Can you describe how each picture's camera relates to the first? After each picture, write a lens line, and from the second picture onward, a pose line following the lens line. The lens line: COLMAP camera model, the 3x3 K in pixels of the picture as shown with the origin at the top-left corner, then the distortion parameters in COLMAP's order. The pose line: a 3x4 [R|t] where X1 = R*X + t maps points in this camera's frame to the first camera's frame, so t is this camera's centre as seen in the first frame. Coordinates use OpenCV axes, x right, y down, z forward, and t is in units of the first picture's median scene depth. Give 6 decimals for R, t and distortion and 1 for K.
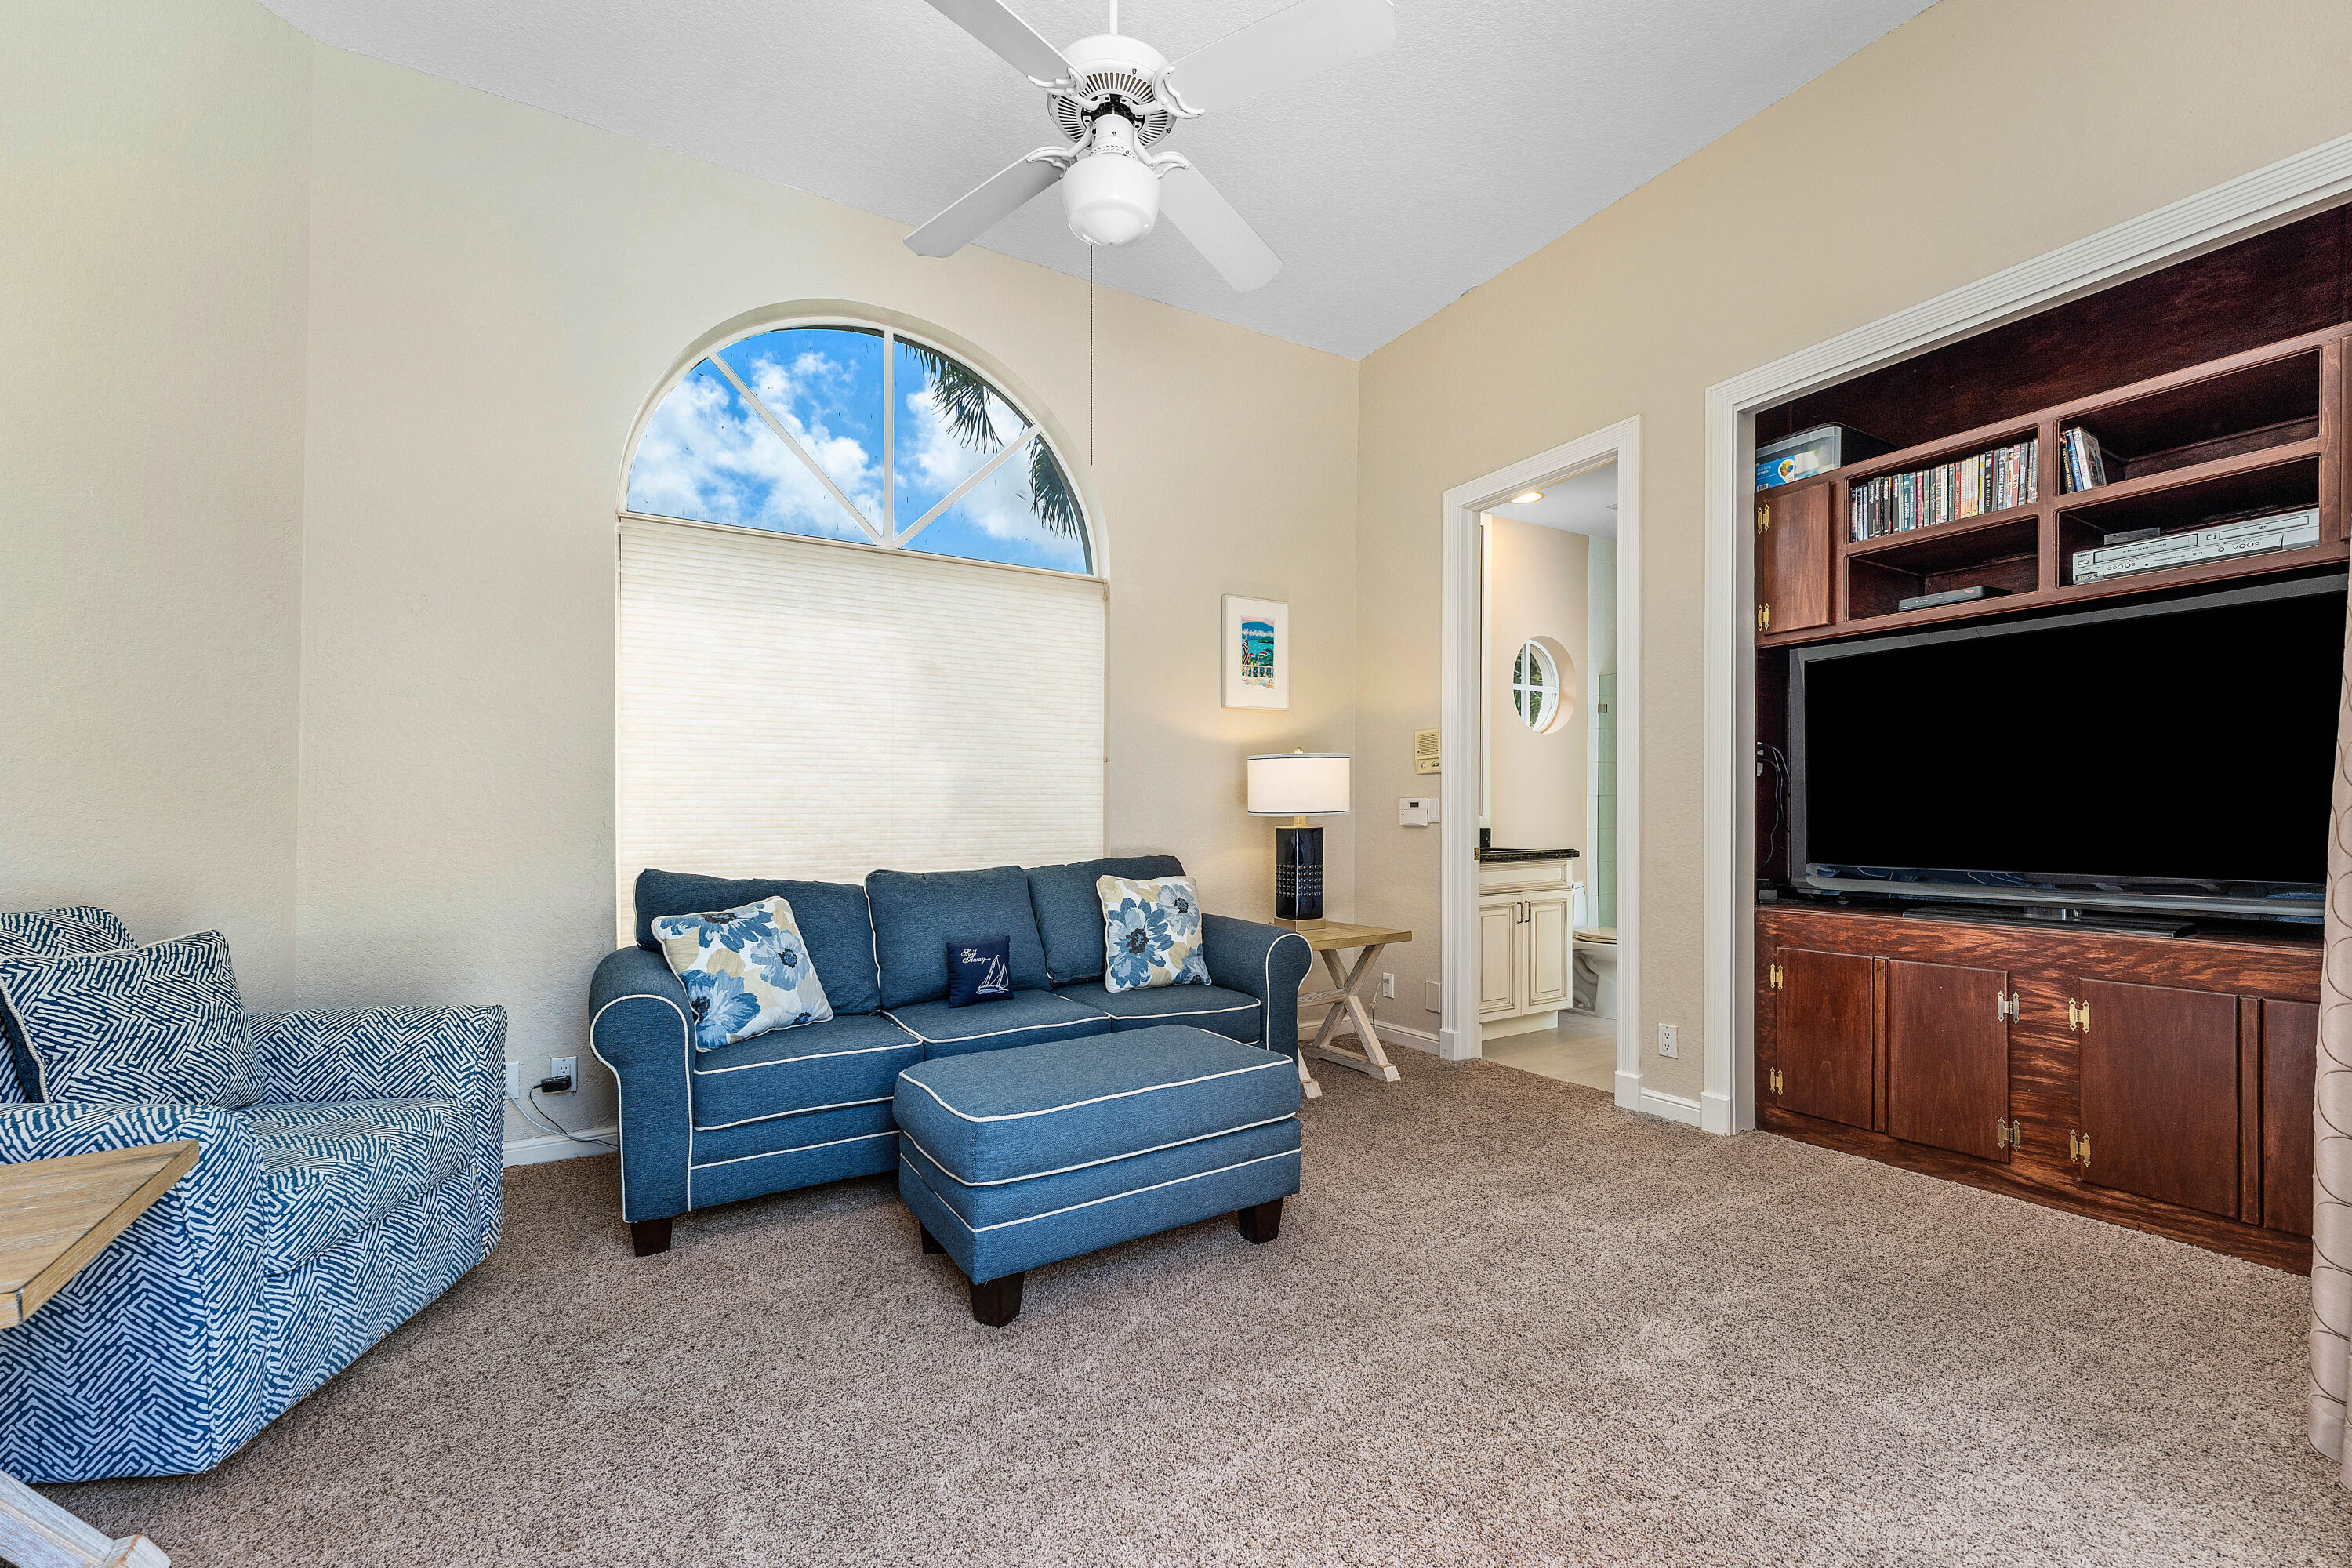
lens RADIAL K [[943.8, 0, 1211.8], [0, 943.8, 789.9], [0, 0, 1]] dist [0.001938, 0.000084]
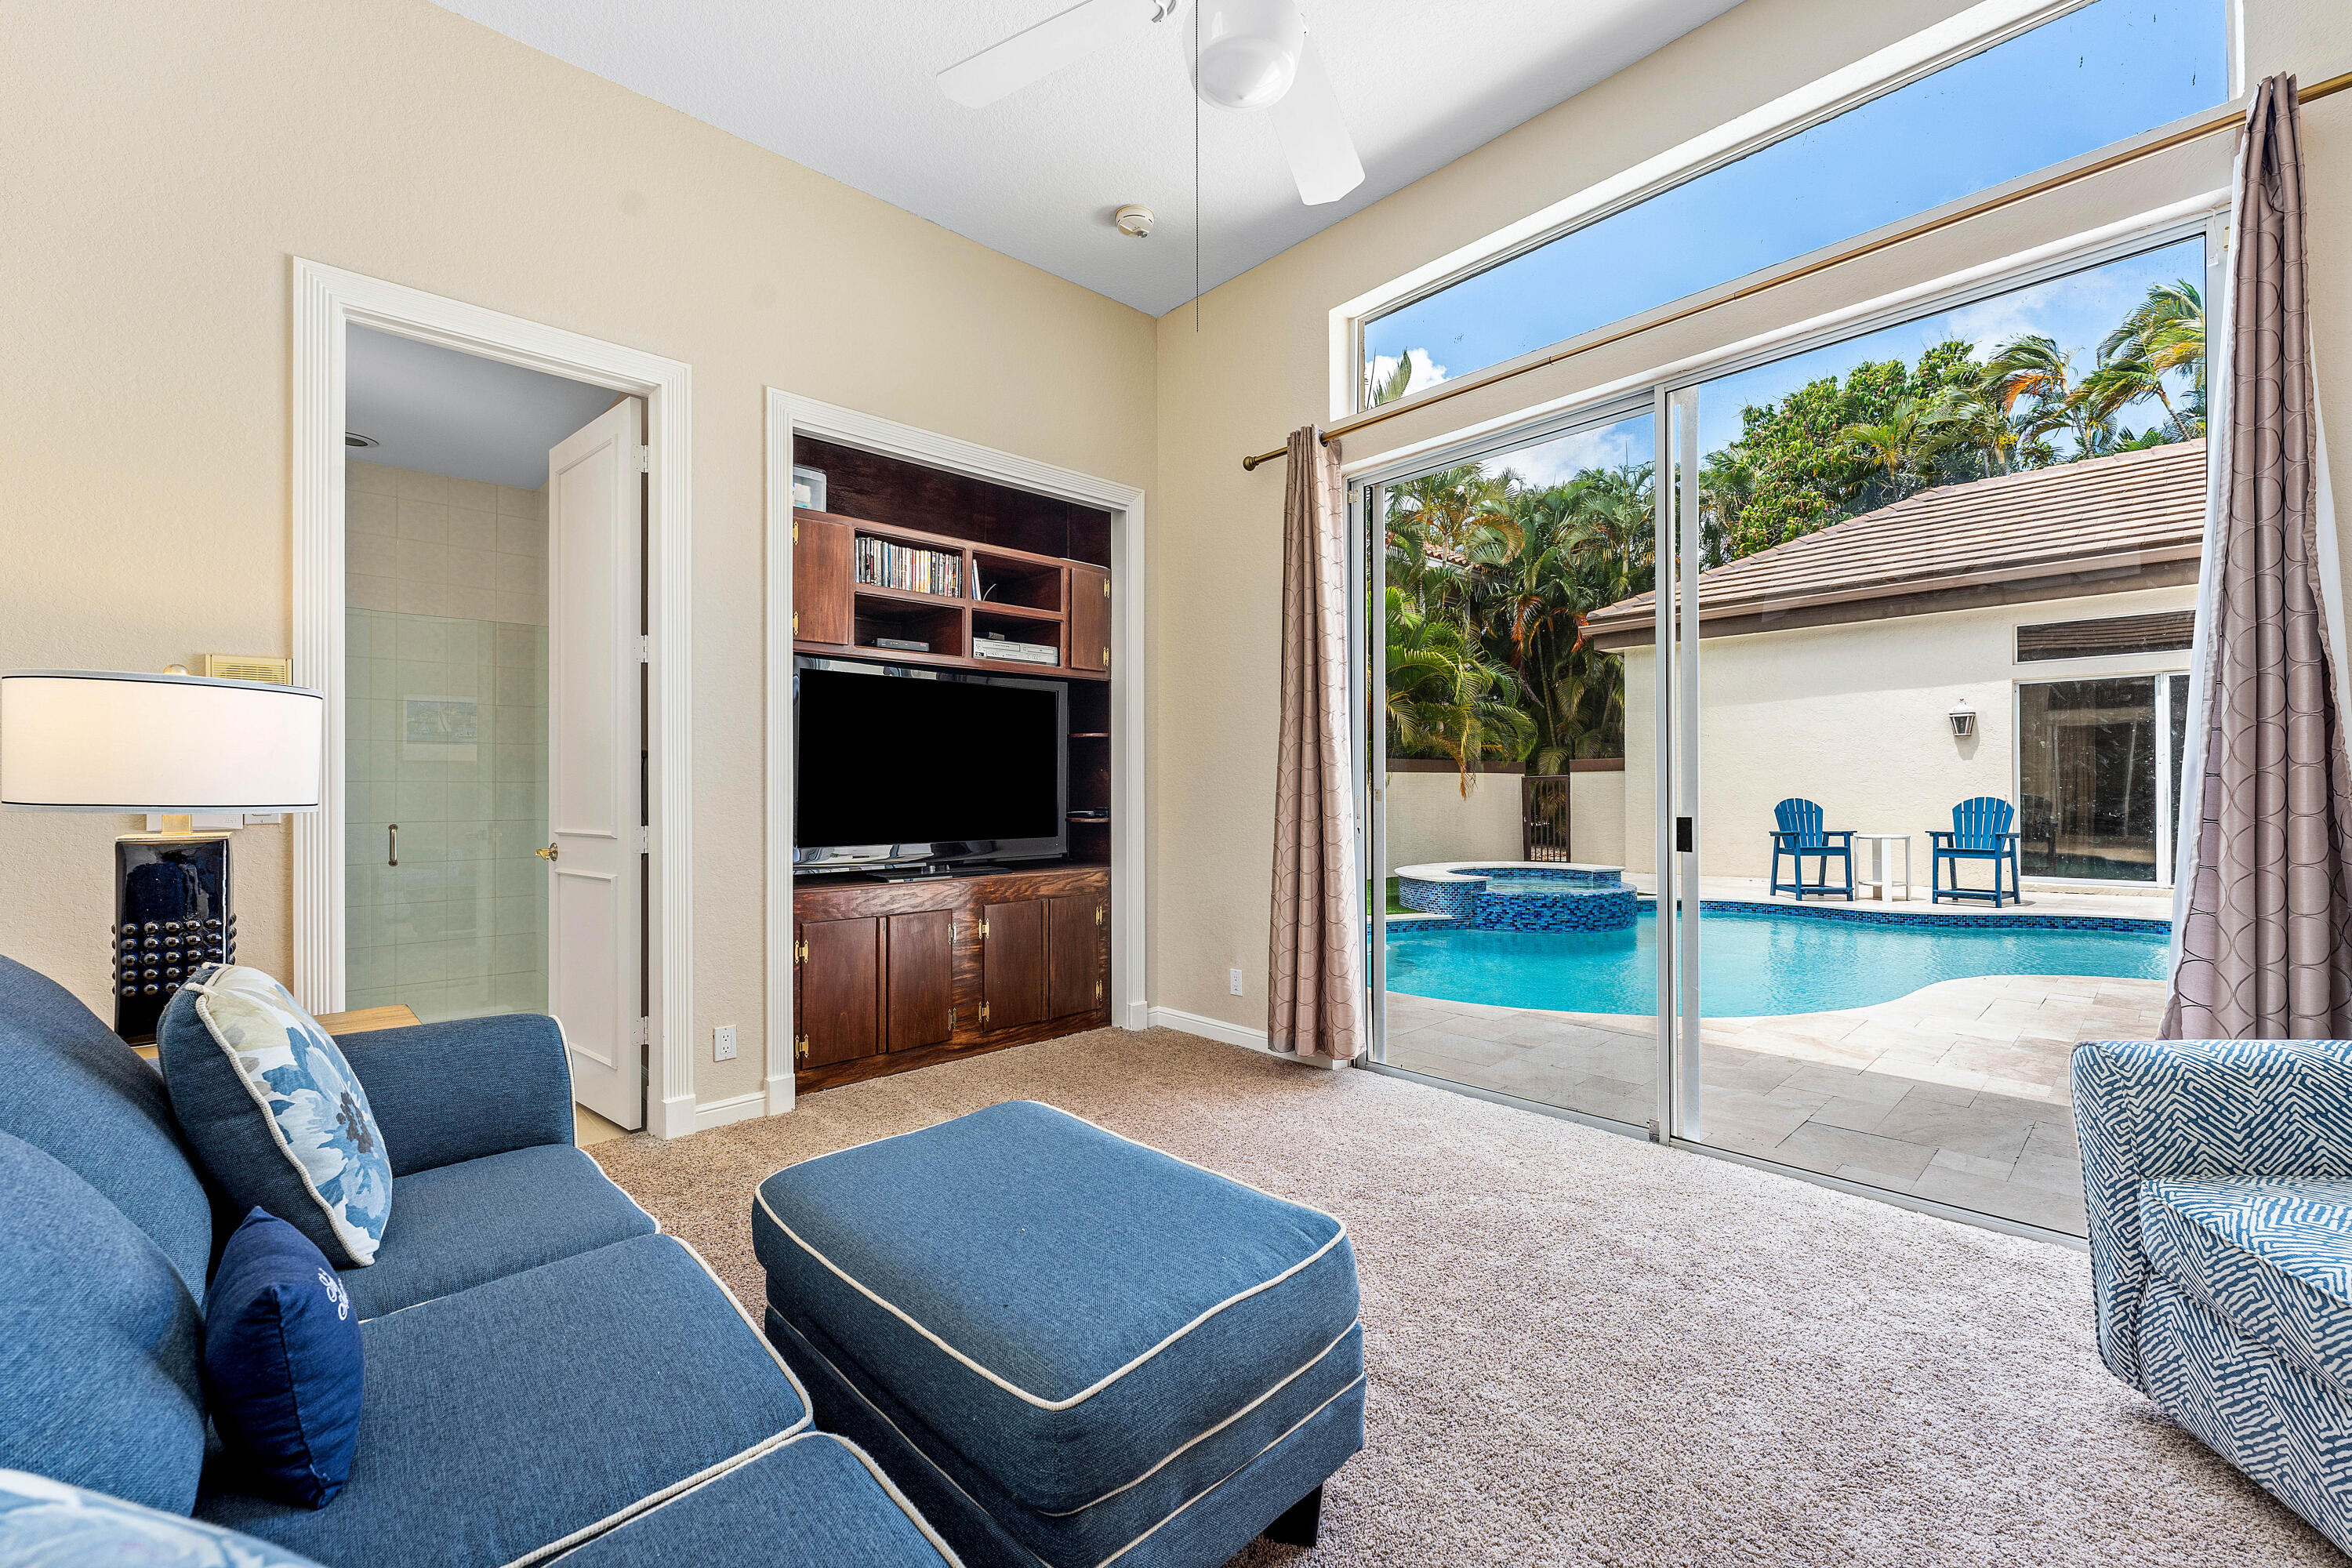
lens RADIAL K [[943.8, 0, 1211.8], [0, 943.8, 789.9], [0, 0, 1]] dist [0.001938, 0.000084]
pose [[-0.197675, 0.011621, 0.980199, -0.672629], [-0.016899, 0.999741, -0.015261, 0.019249], [-0.980122, -0.019581, -0.197427, 0.869514]]
